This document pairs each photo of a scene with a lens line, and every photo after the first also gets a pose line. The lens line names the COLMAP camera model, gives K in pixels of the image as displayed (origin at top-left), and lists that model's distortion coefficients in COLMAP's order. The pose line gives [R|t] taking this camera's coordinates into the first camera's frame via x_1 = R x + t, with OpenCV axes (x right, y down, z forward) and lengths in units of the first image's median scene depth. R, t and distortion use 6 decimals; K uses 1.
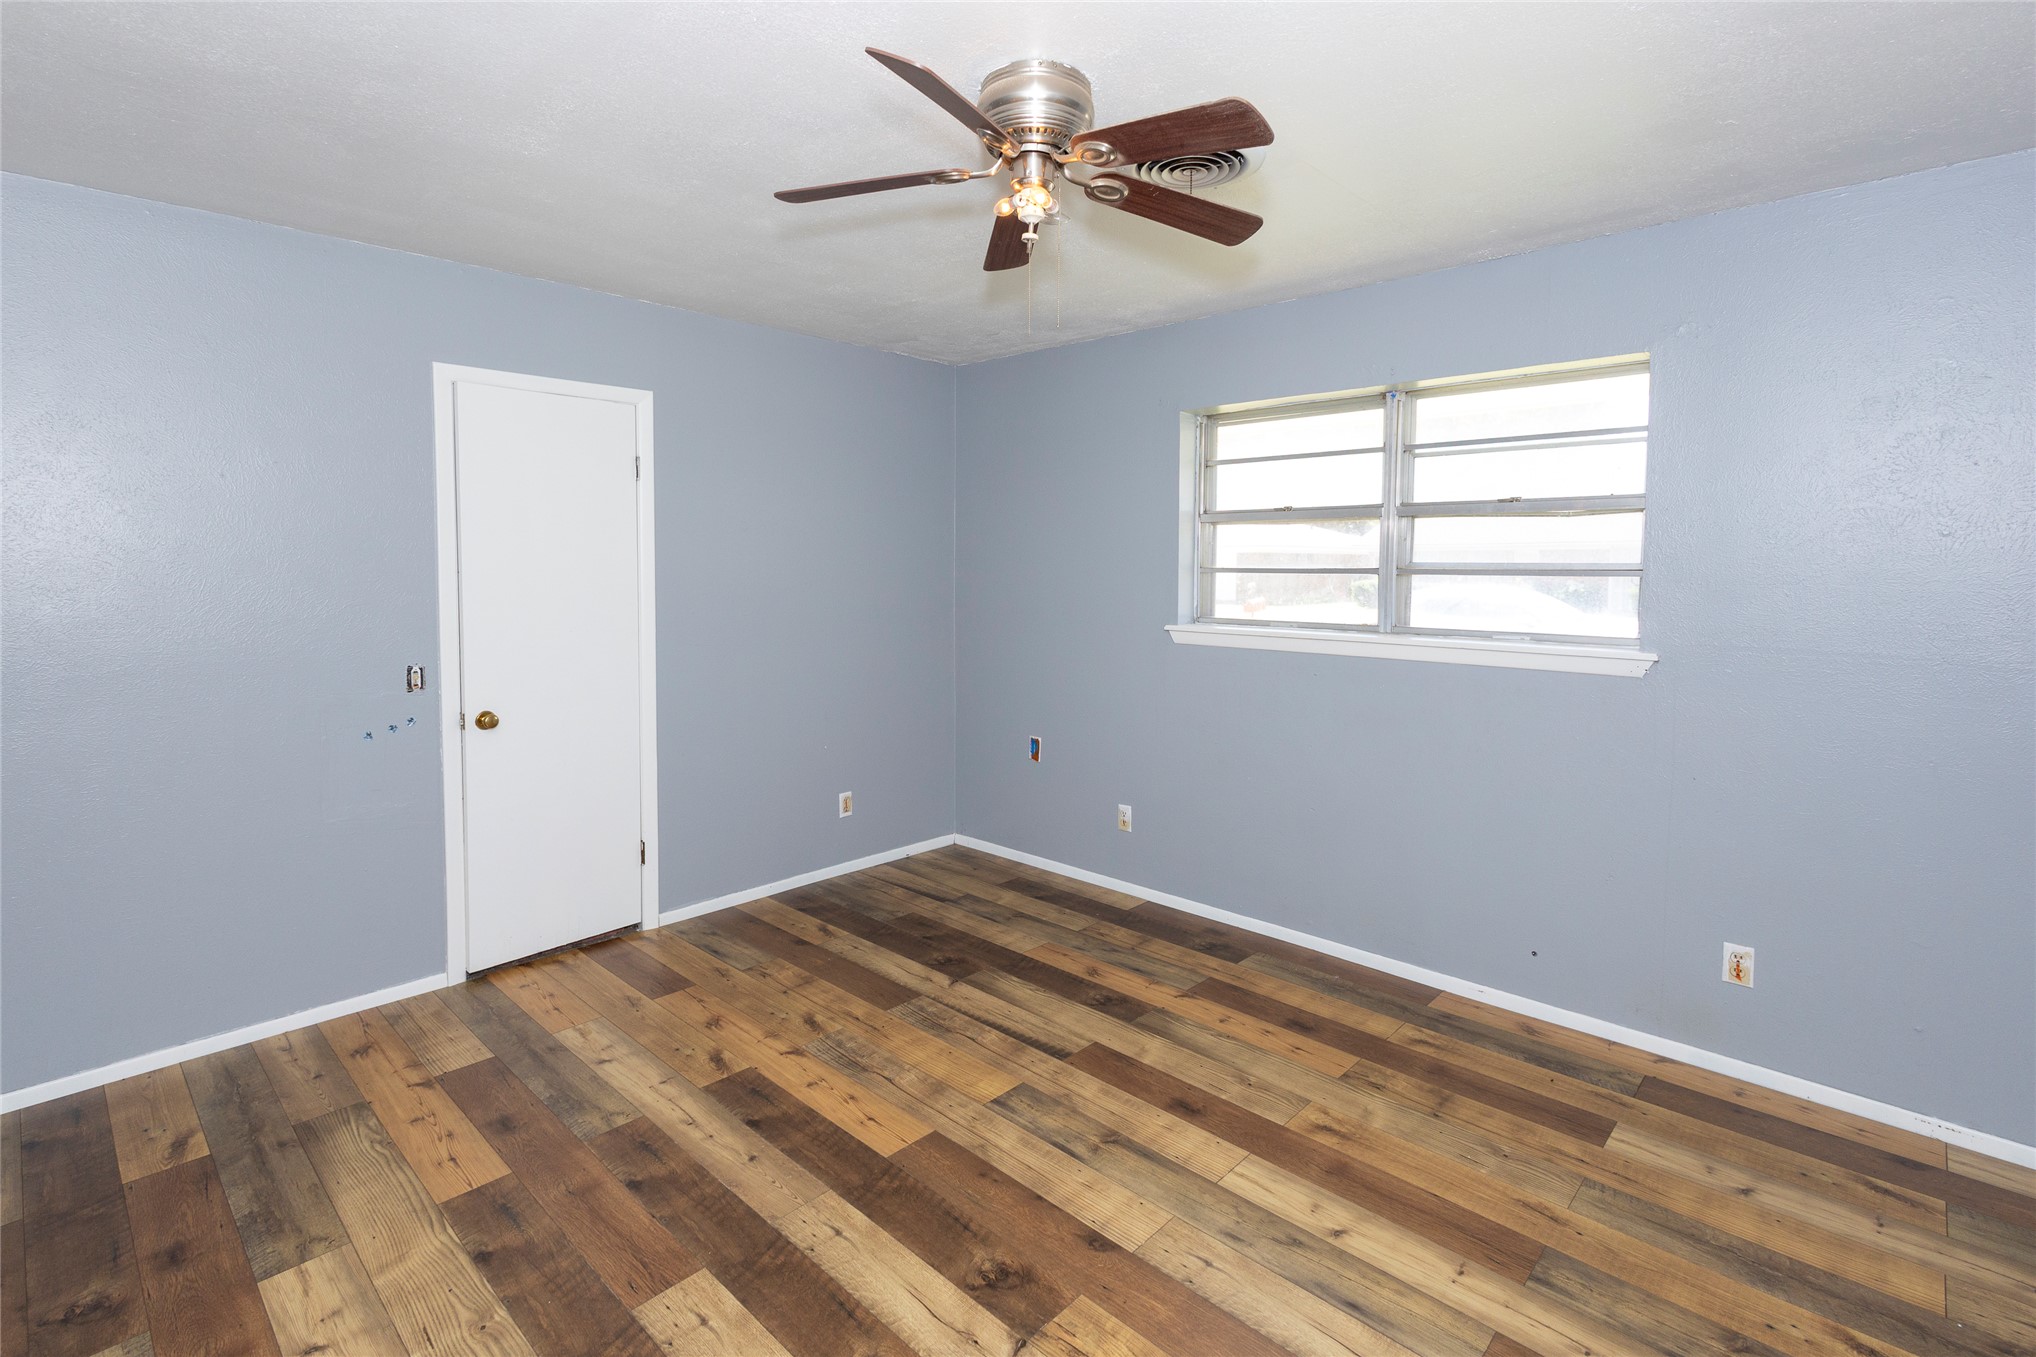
lens RADIAL K [[951.1, 0, 1015.6], [0, 951.1, 568.1], [0, 0, 1]] dist [0.001664, -0.000551]
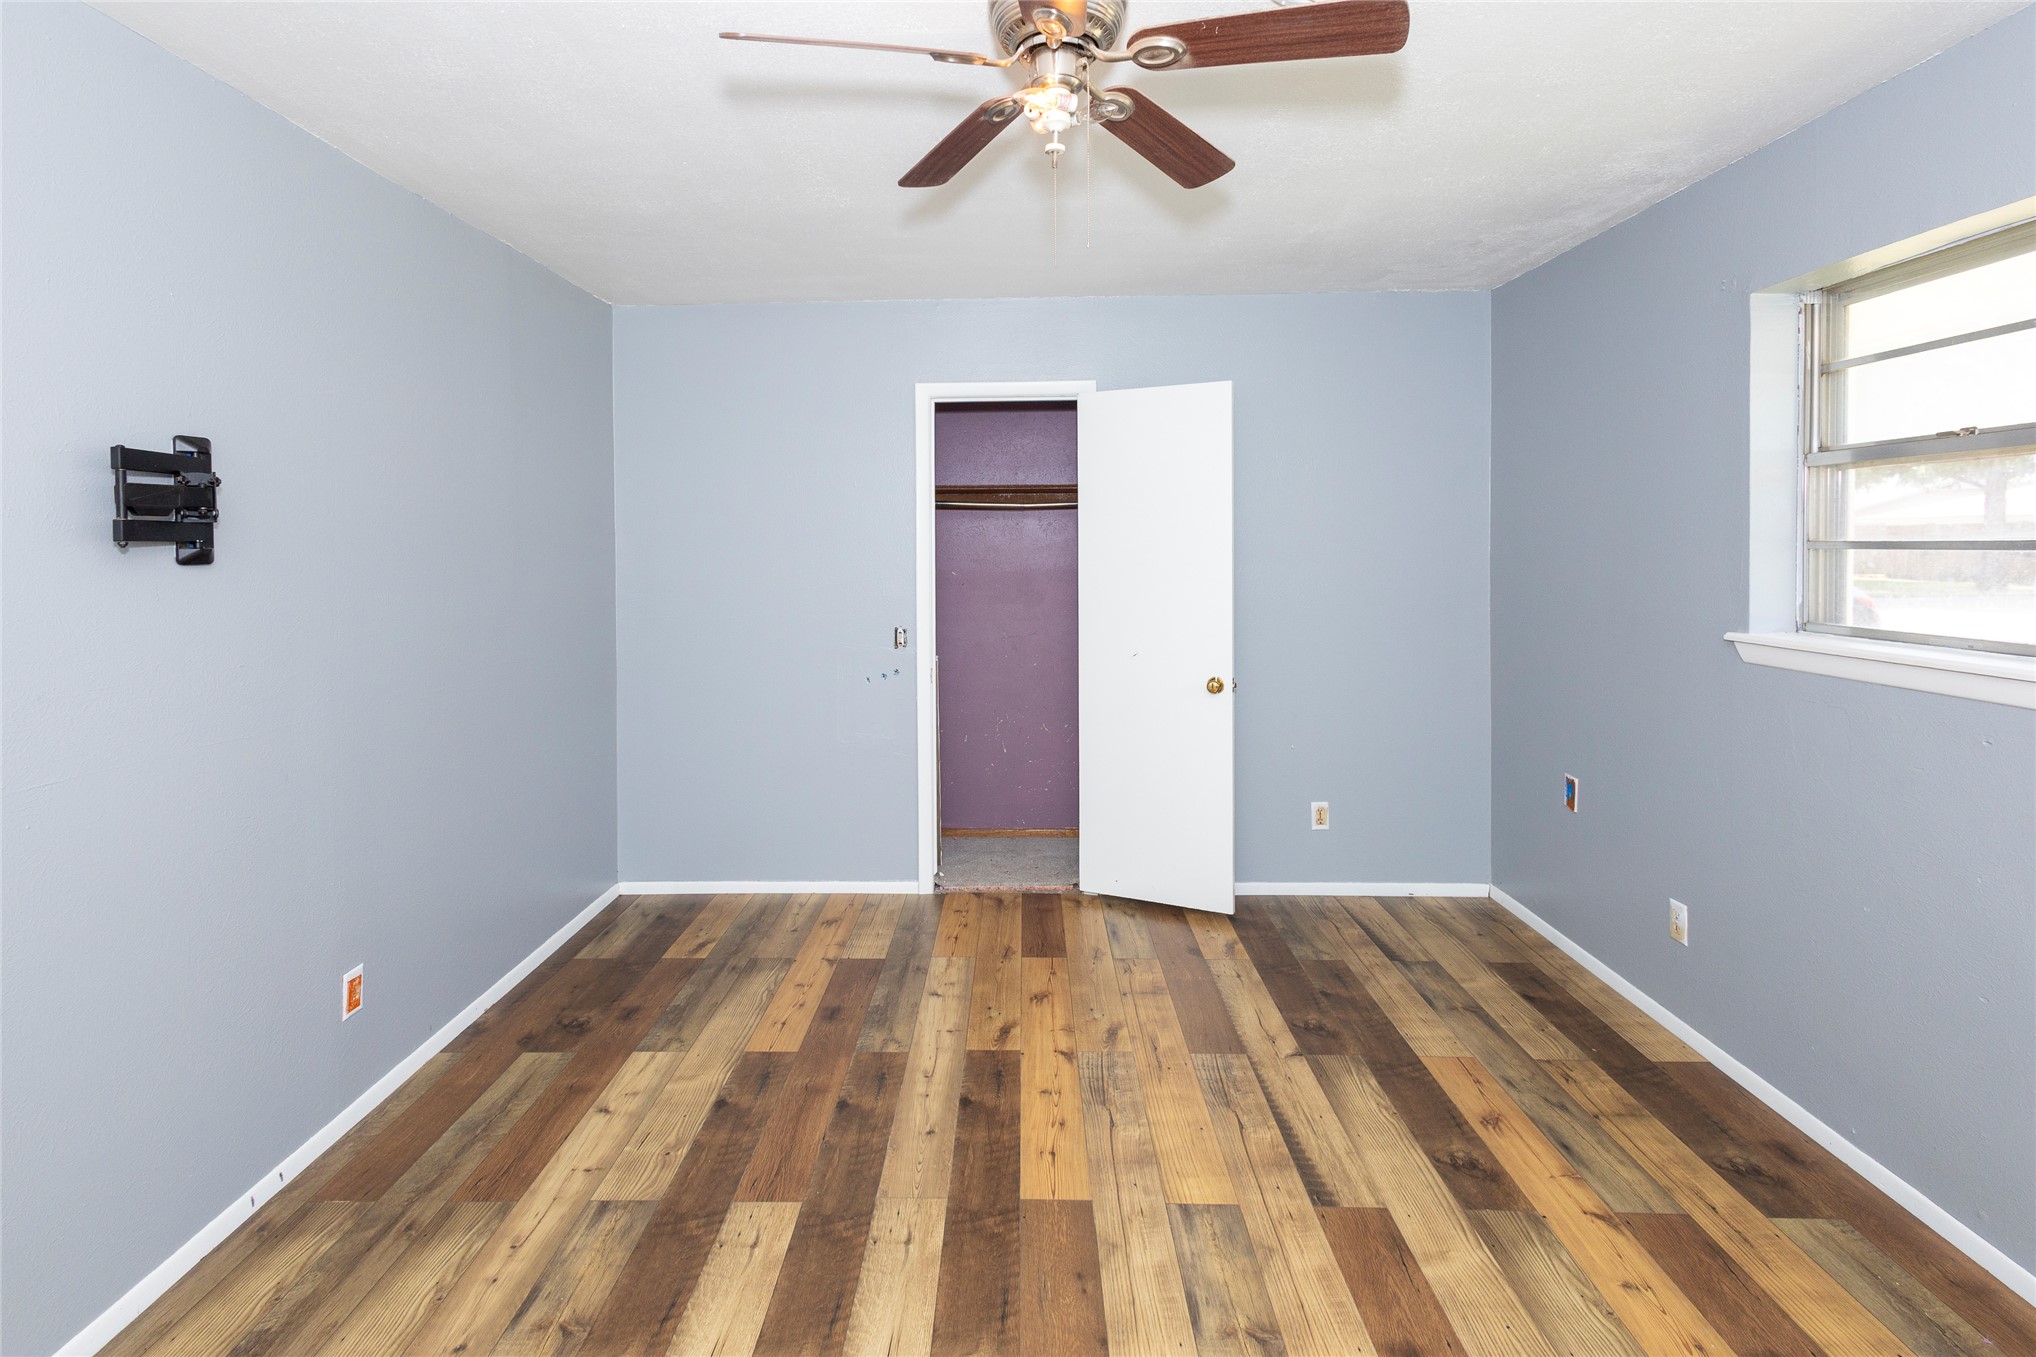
lens RADIAL K [[950.3, 0, 1042.8], [0, 950.3, 527.0], [0, 0, 1]] dist [0.003372, -0.000537]
pose [[0.667621, -0.023301, -0.744136, 0.449444], [0.007473, 0.999669, -0.024598, 0.002785], [0.744464, 0.010861, 0.667575, 0.321557]]
